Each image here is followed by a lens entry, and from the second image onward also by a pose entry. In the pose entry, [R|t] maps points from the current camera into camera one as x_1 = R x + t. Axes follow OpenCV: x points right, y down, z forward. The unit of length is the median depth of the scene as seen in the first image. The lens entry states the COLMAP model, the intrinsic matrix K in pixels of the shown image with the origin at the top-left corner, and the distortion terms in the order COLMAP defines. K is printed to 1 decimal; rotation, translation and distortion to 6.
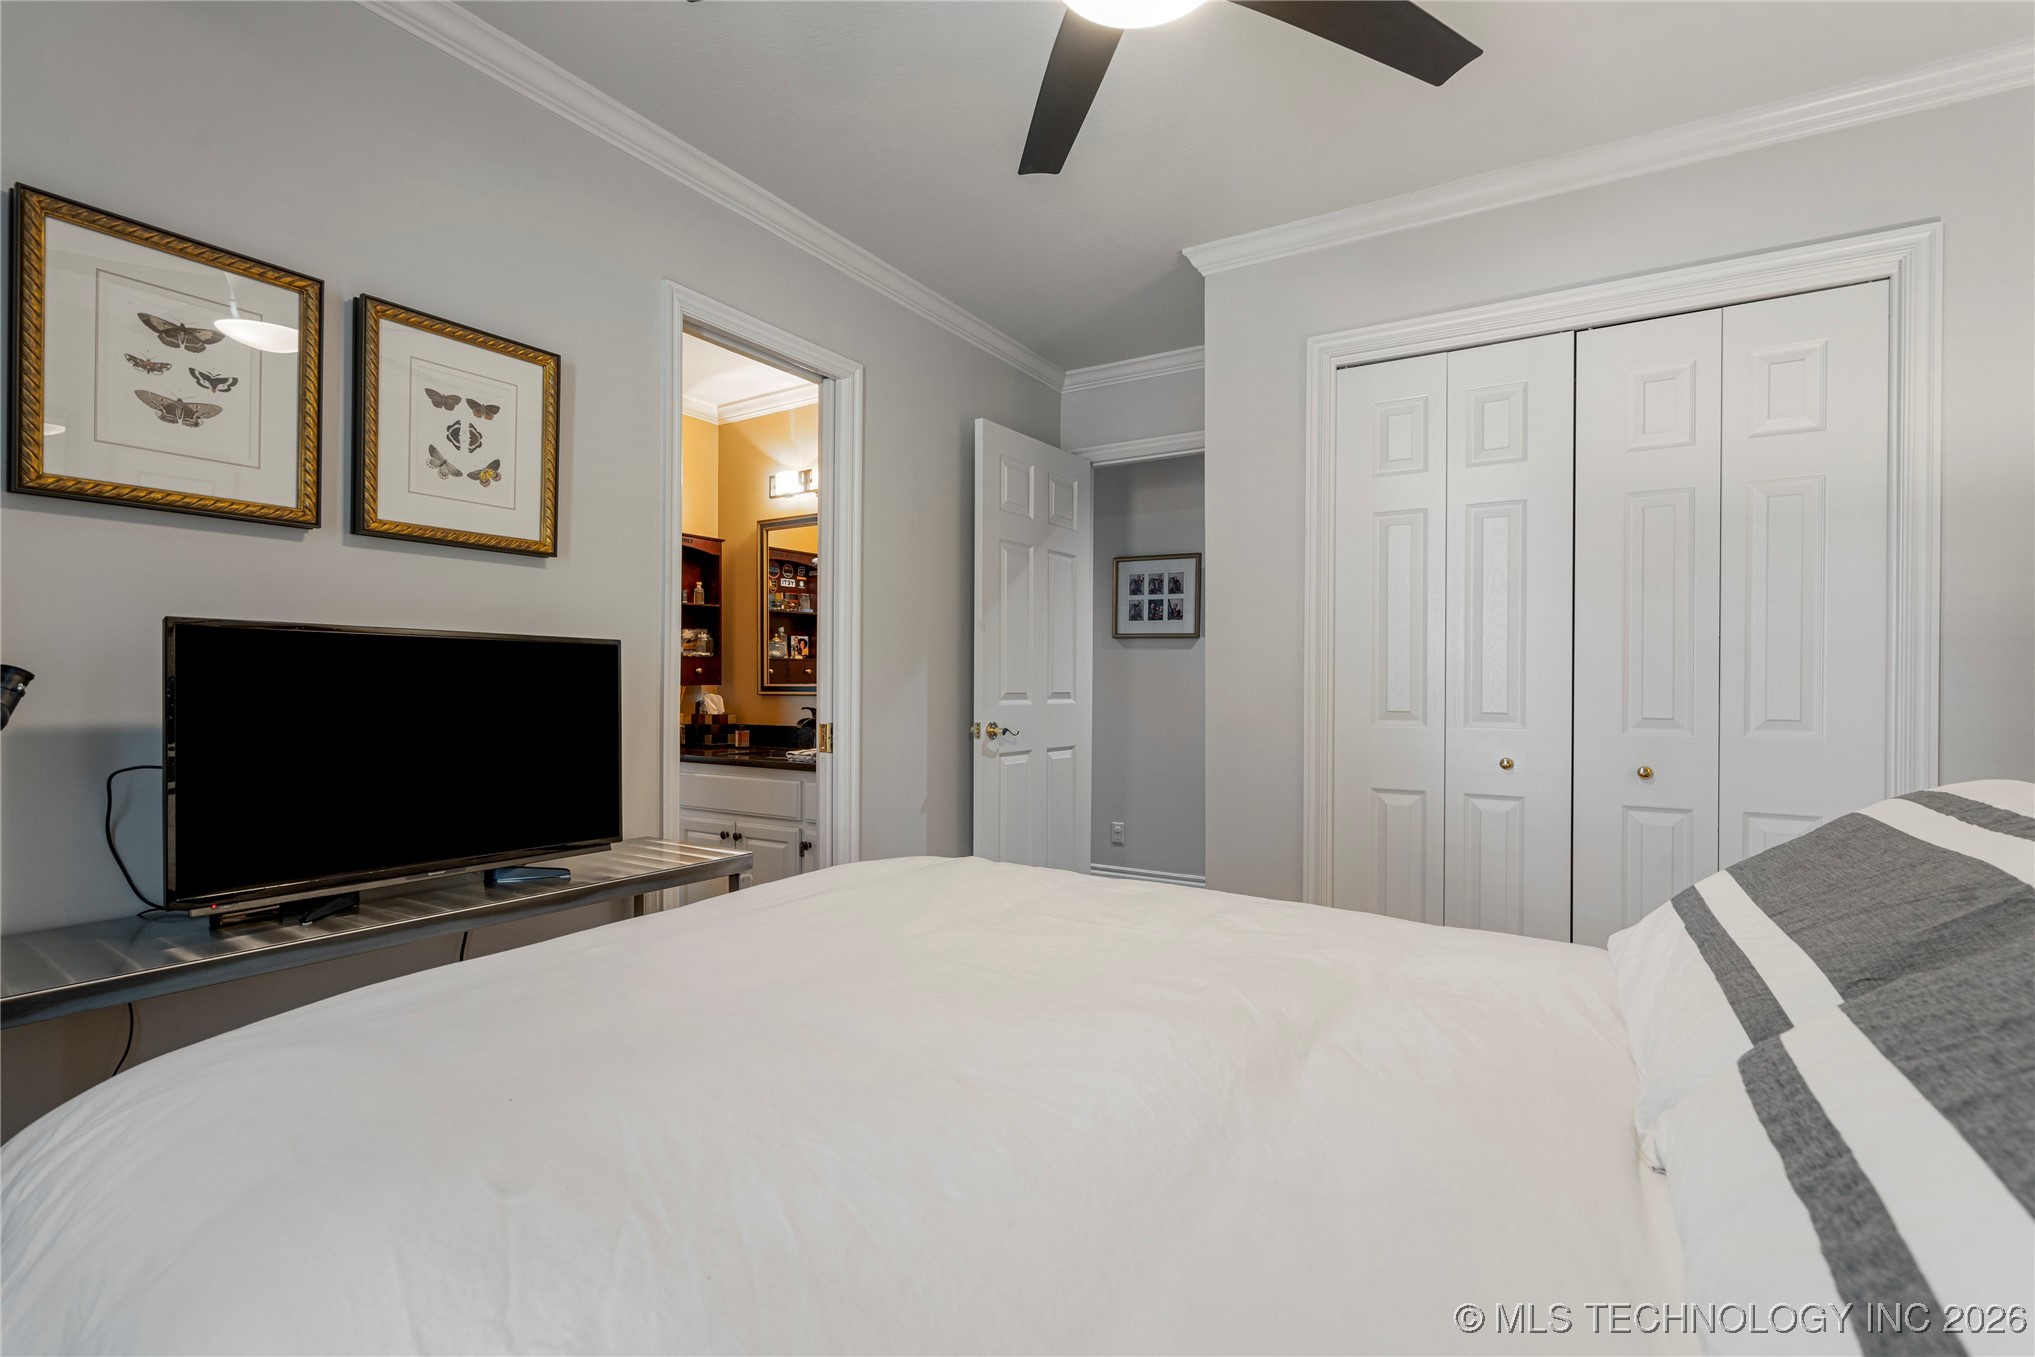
lens RADIAL K [[922.7, 0, 1005.8], [0, 922.7, 687.3], [0, 0, 1]] dist [-0.002659, 0.001363]
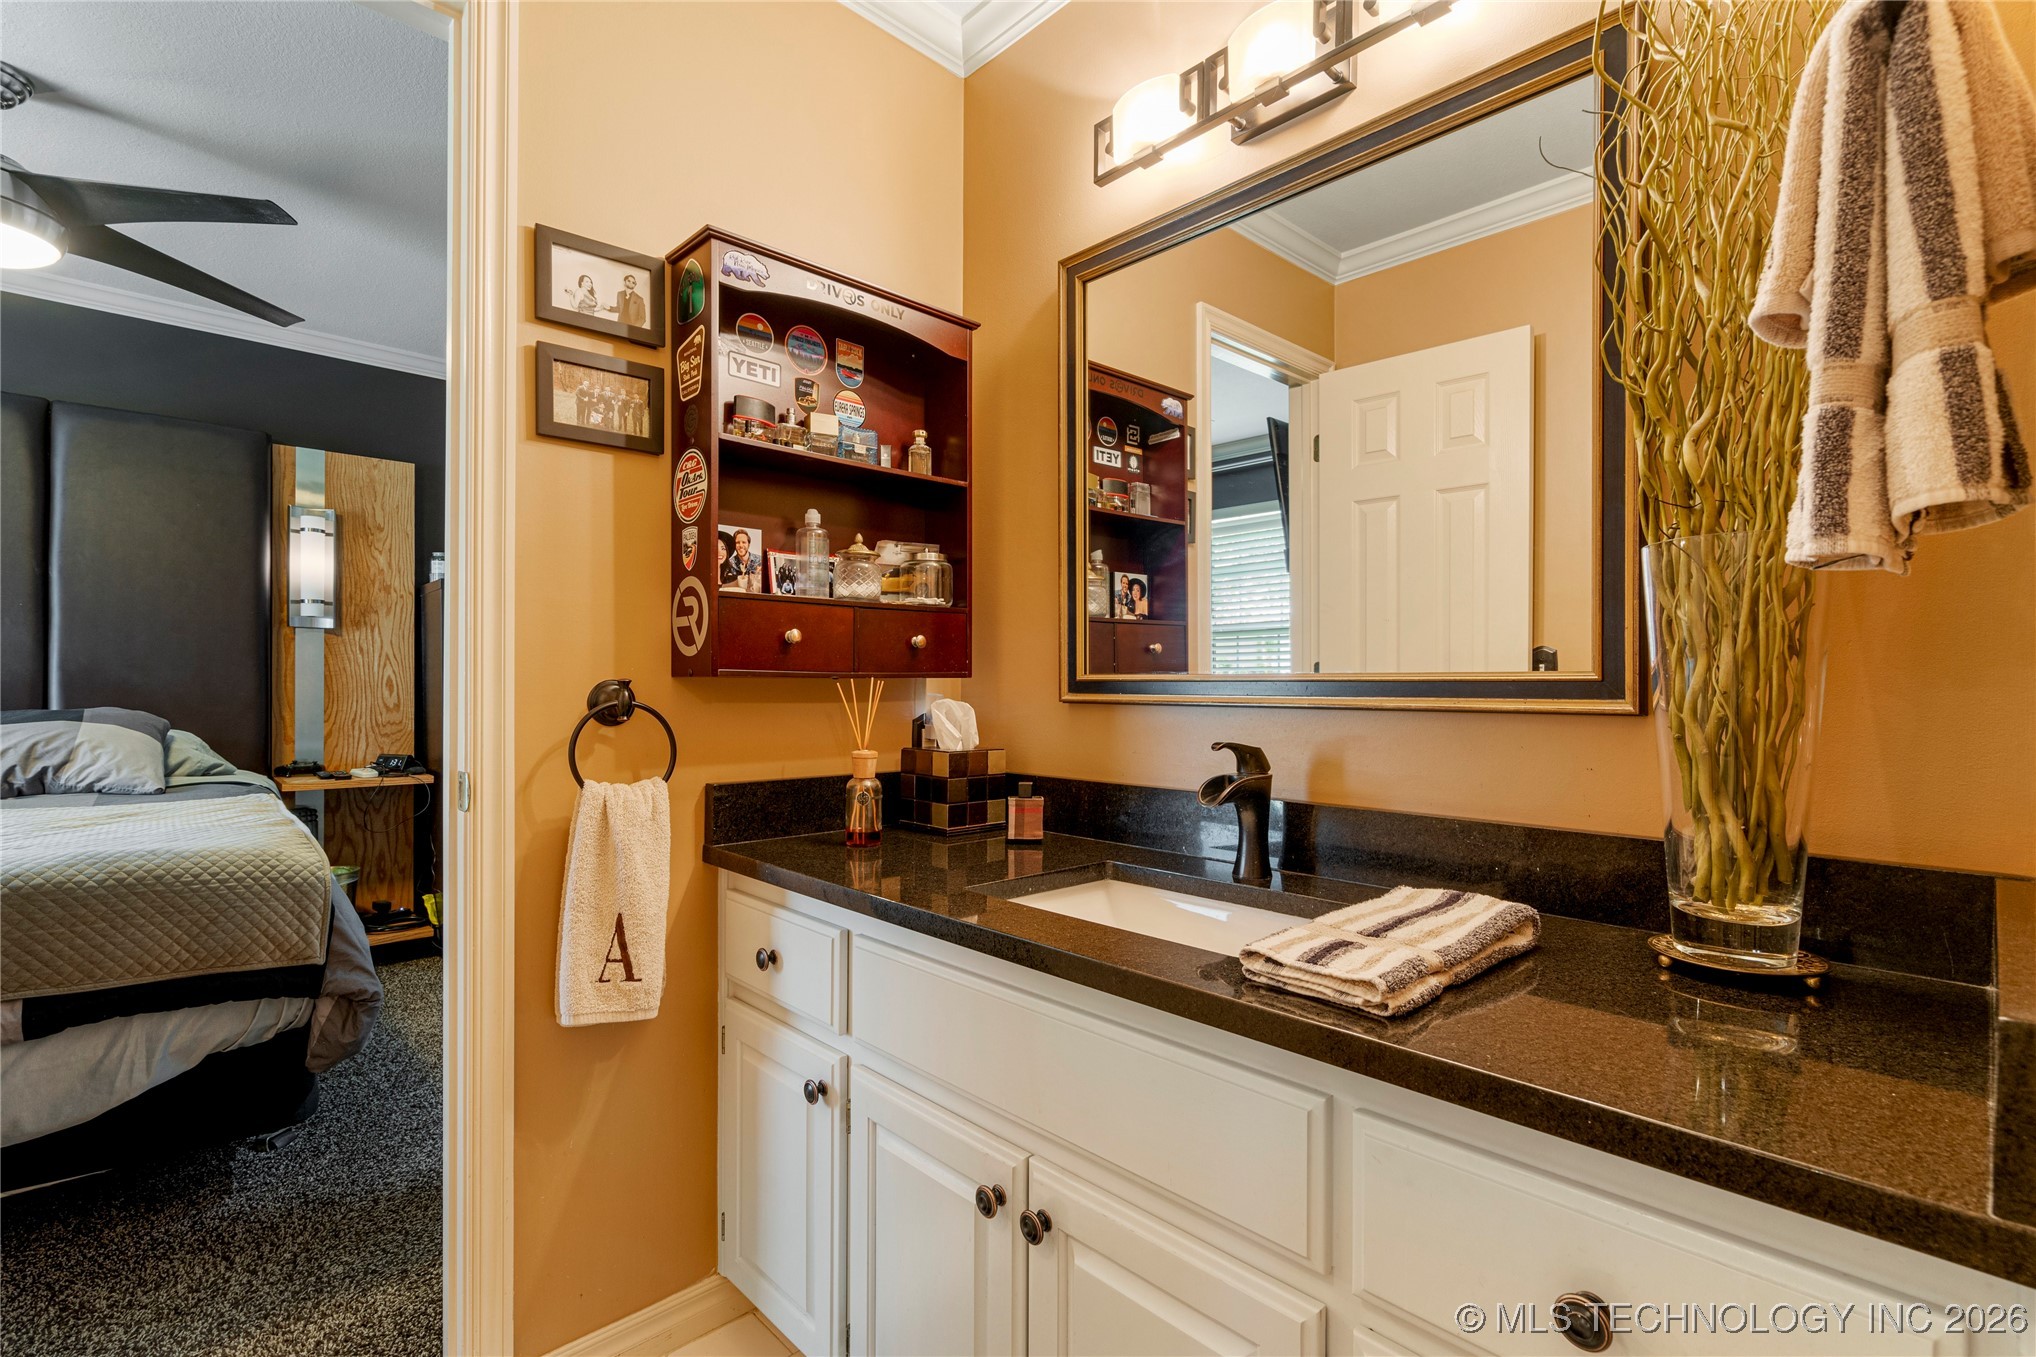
lens RADIAL K [[923.1, 0, 1017.0], [0, 923.1, 682.5], [0, 0, 1]] dist [-0.002659, 0.001363]
pose [[0.972693, -0.001452, -0.232089, -0.194535], [-0.000293, 0.999972, -0.007486, 0.002992], [0.232093, 0.007349, 0.972666, 0.608973]]
